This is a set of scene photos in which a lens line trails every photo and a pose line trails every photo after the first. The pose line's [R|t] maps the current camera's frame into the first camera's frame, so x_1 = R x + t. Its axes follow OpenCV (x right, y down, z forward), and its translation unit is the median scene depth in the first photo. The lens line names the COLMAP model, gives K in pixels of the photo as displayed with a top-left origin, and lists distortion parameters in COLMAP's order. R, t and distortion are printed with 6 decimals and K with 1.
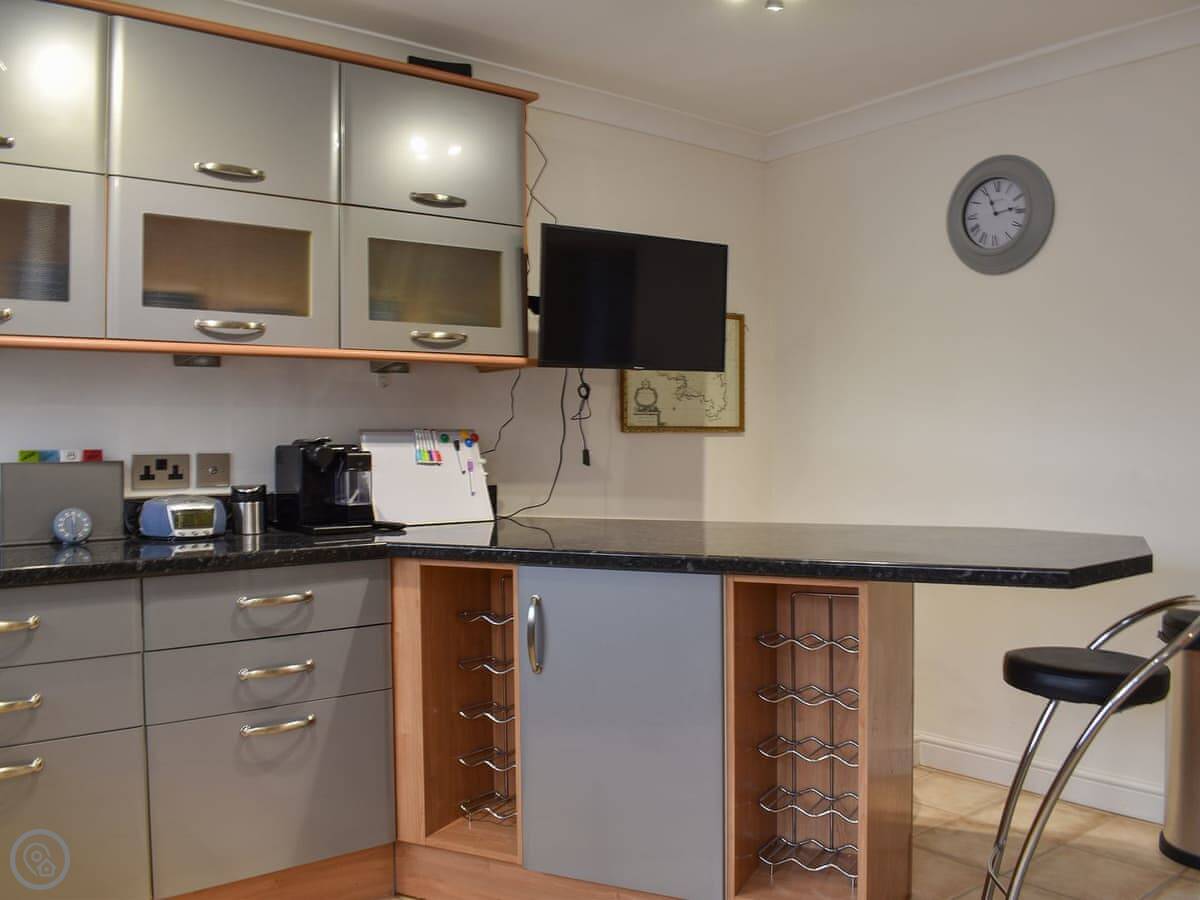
lens RADIAL K [[857.2, 0, 600.0], [0, 857.2, 450.0], [0, 0, 1]] dist [-0.002895, -0.002961]
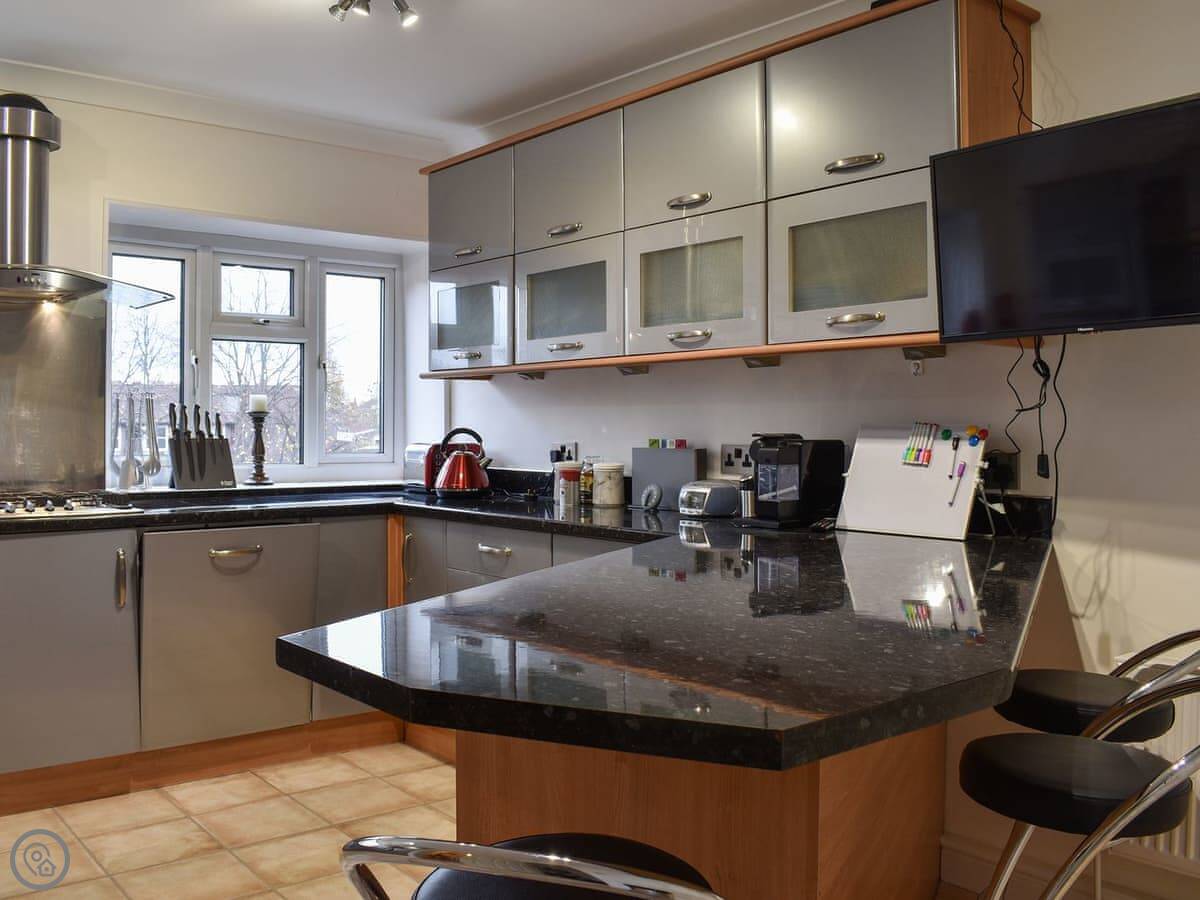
lens RADIAL K [[1084.4, 0, 600.0], [0, 1084.4, 450.0], [0, 0, 1]] dist [0.000953, 0.004664]
pose [[0.184975, 0.032432, -0.982208, 0.875104], [-0.014262, 0.999439, 0.030315, -0.028775], [0.982640, 0.008401, 0.185334, 0.546139]]
